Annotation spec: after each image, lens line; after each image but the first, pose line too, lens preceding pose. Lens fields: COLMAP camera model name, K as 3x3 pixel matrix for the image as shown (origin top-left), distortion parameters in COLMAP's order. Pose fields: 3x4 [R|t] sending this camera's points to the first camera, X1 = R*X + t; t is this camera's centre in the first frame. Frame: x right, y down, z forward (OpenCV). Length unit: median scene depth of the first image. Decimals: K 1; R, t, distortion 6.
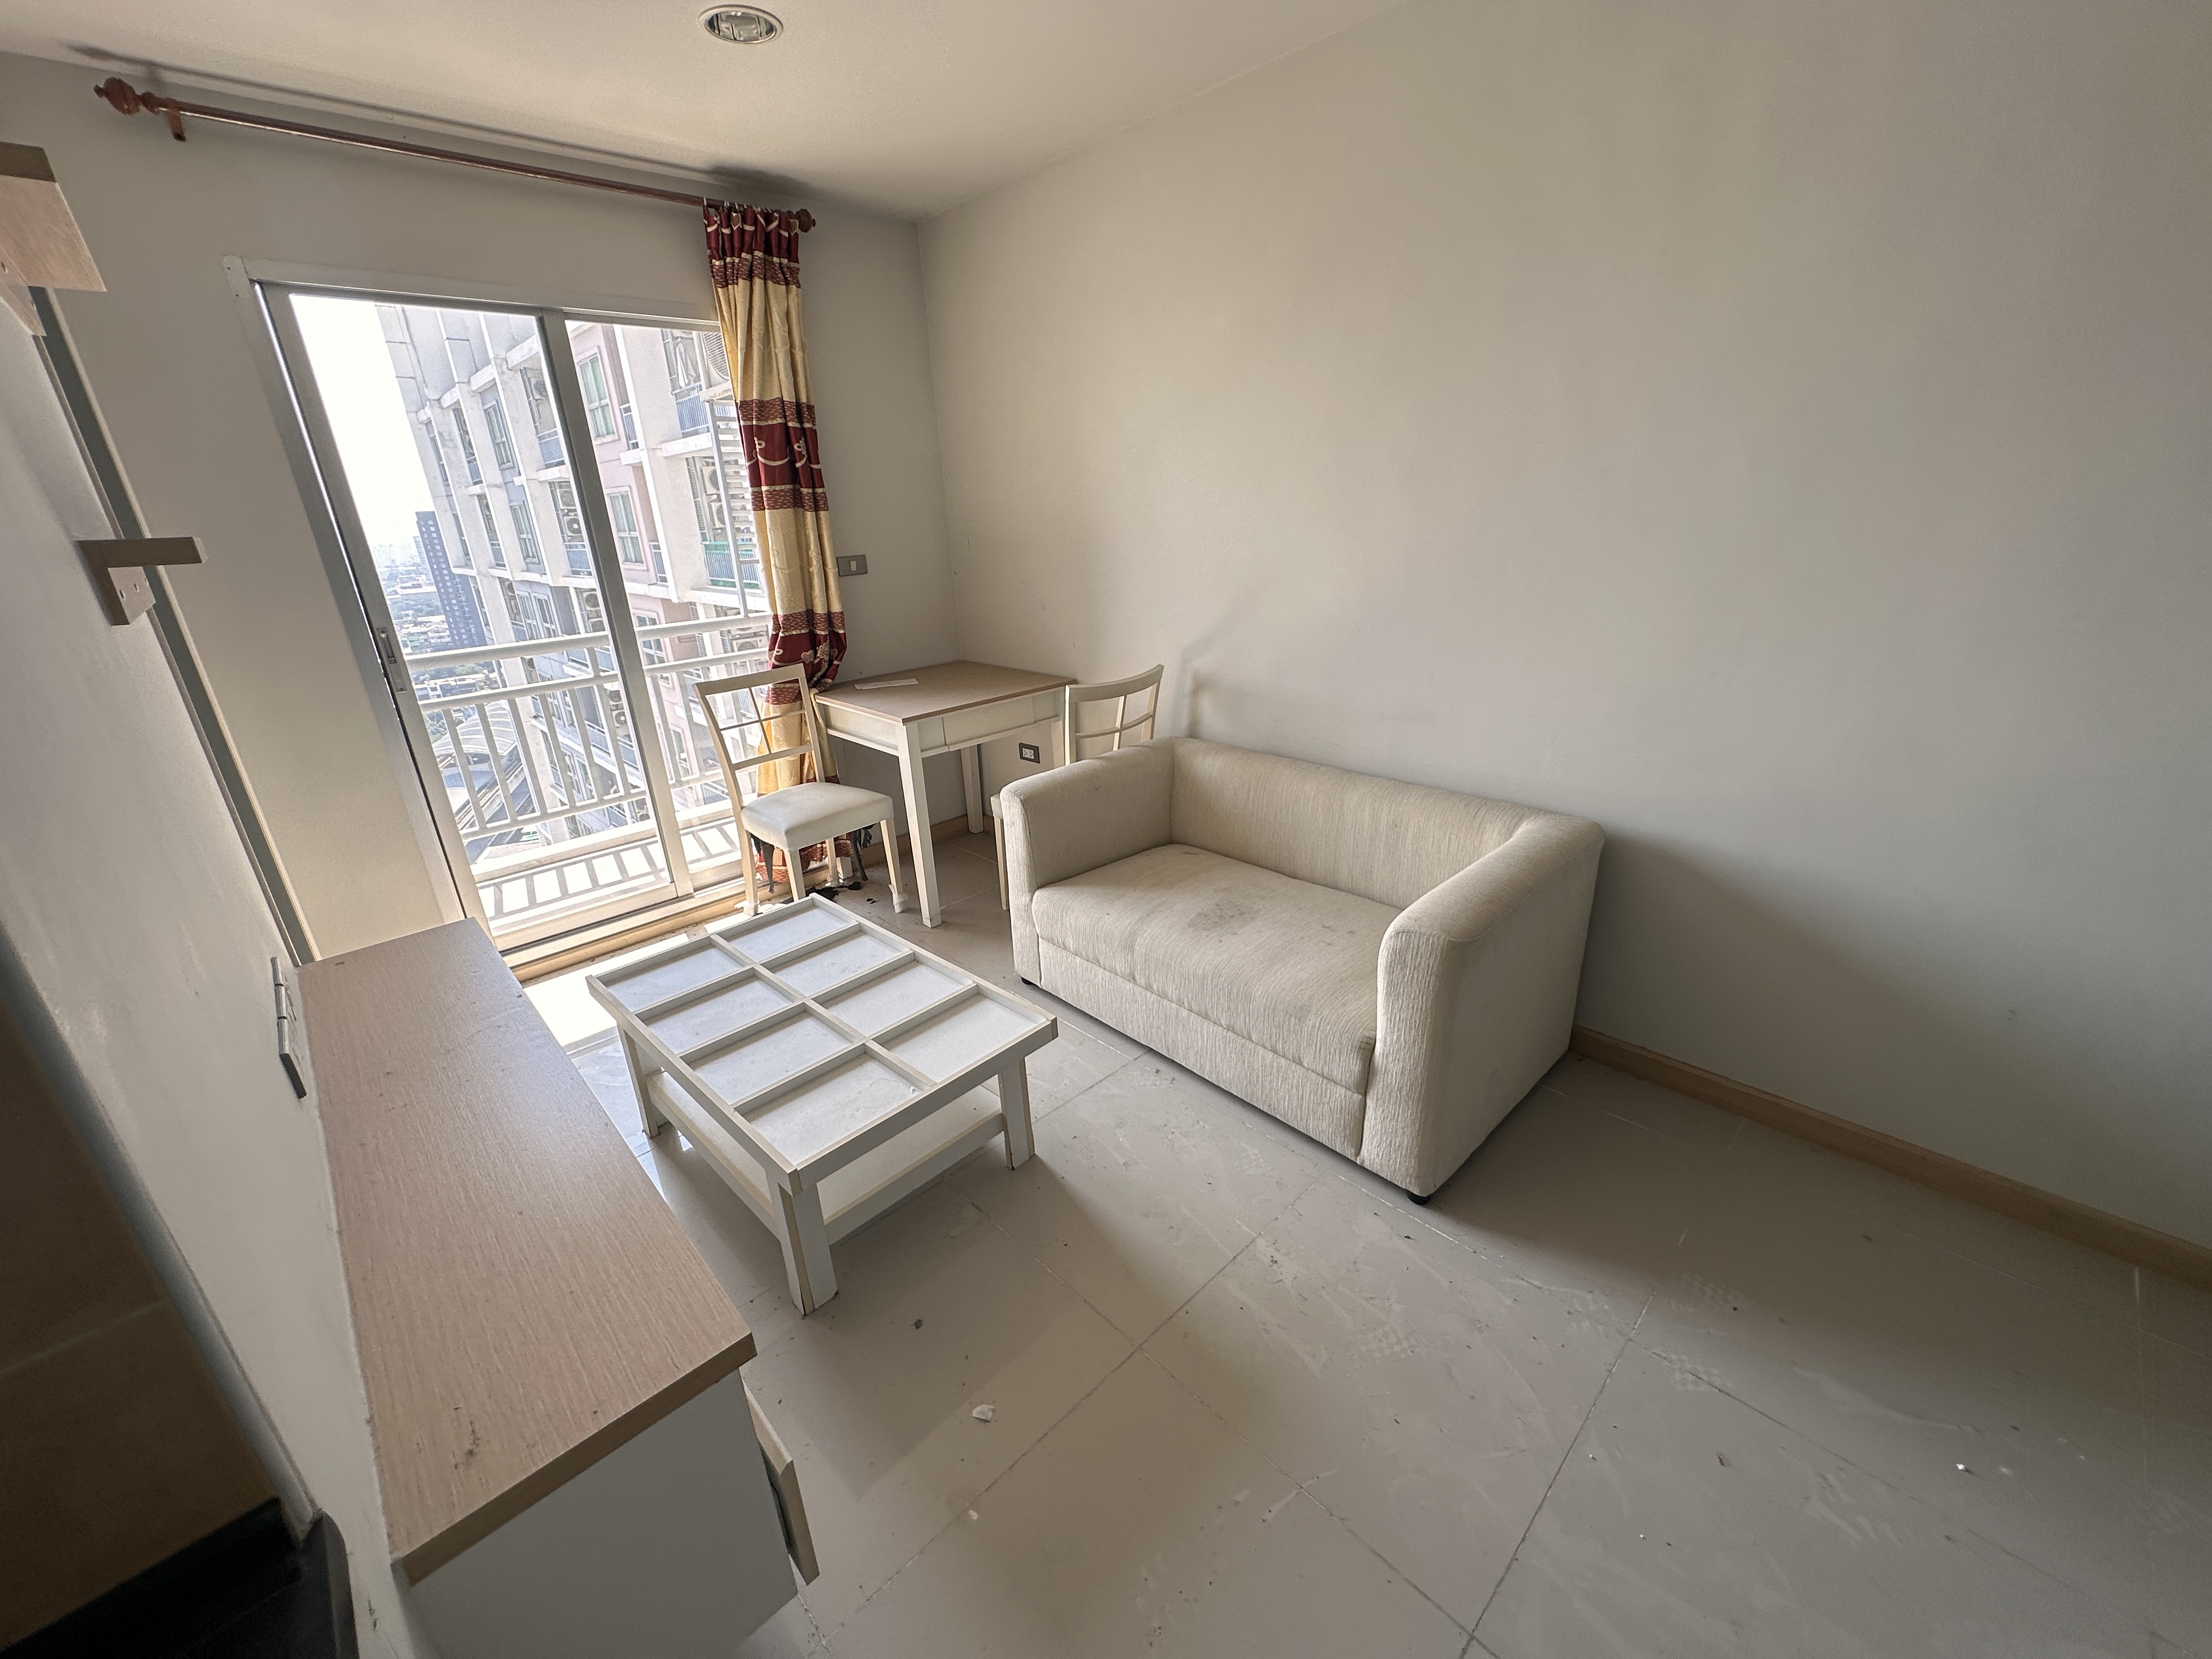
lens RADIAL K [[879.9, 0, 1106.3], [0, 879.9, 827.2], [0, 0, 1]] dist [-0.000342, 0.000378]
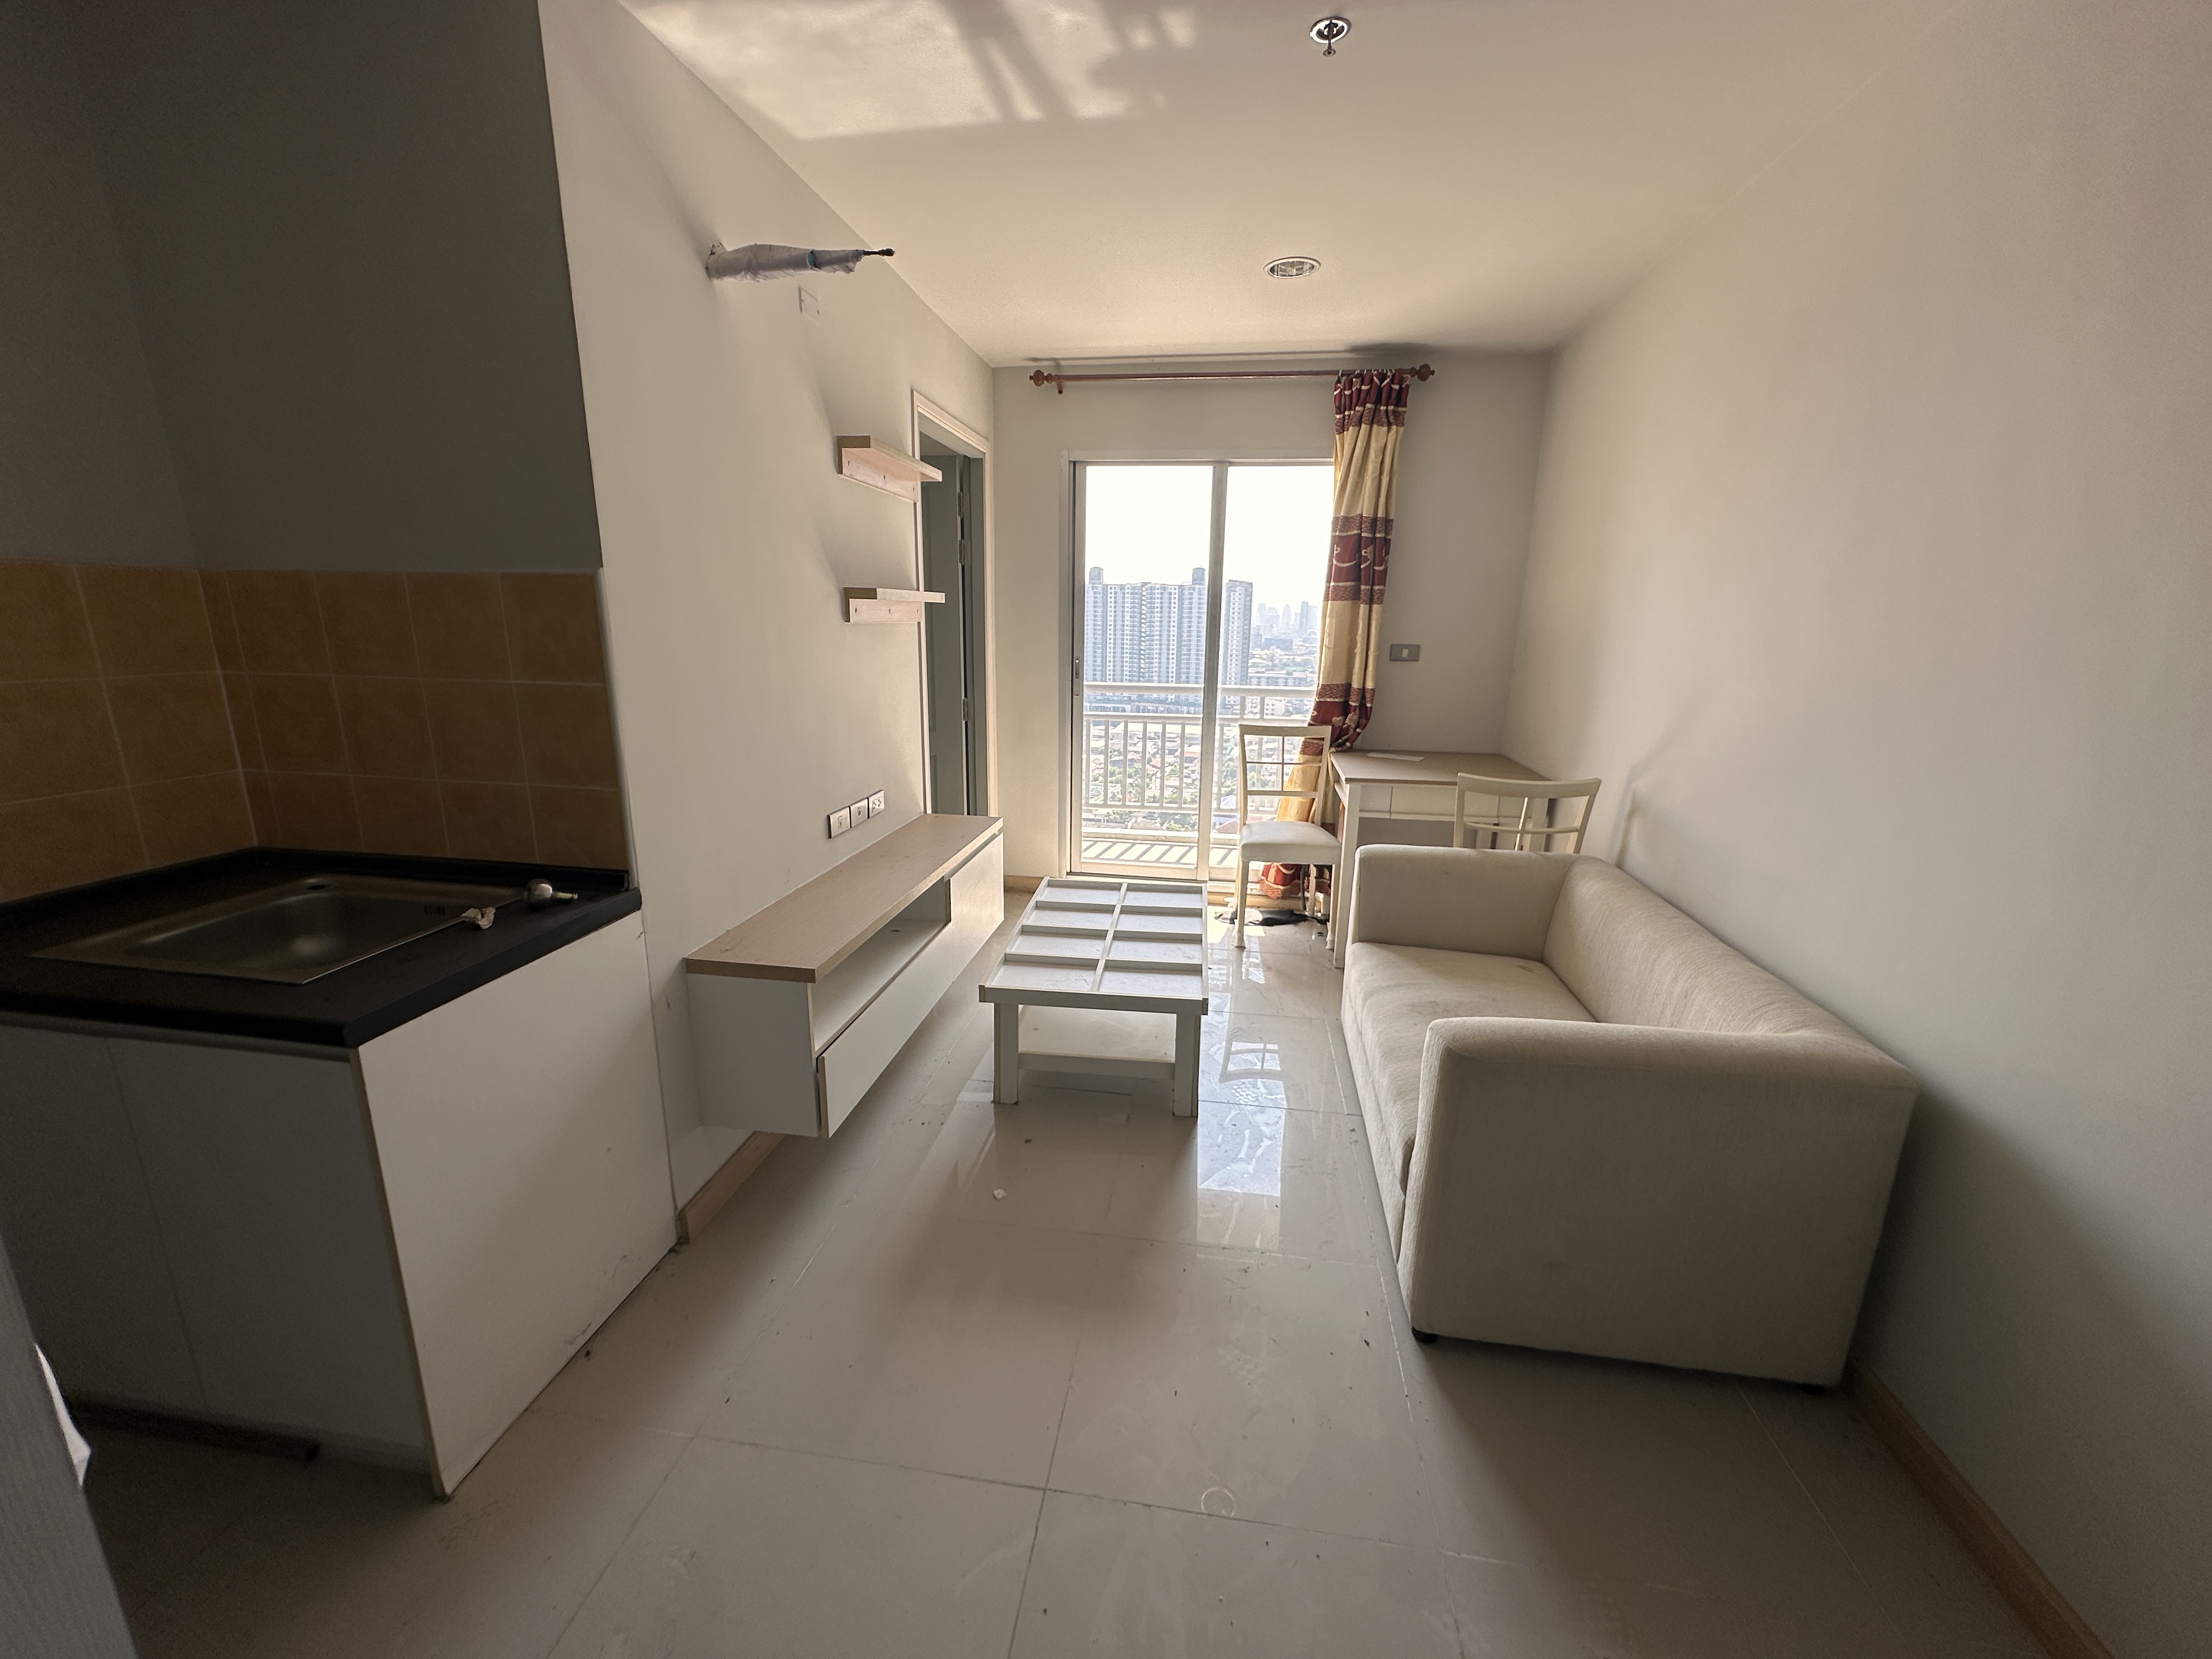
lens RADIAL K [[879.9, 0, 1114.0], [0, 879.9, 827.8], [0, 0, 1]] dist [-0.000342, 0.000378]
pose [[0.616781, 0.239928, -0.749677, 0.435666], [-0.317080, 0.947452, 0.042354, -0.012191], [0.720445, 0.211585, 0.660447, 0.025493]]
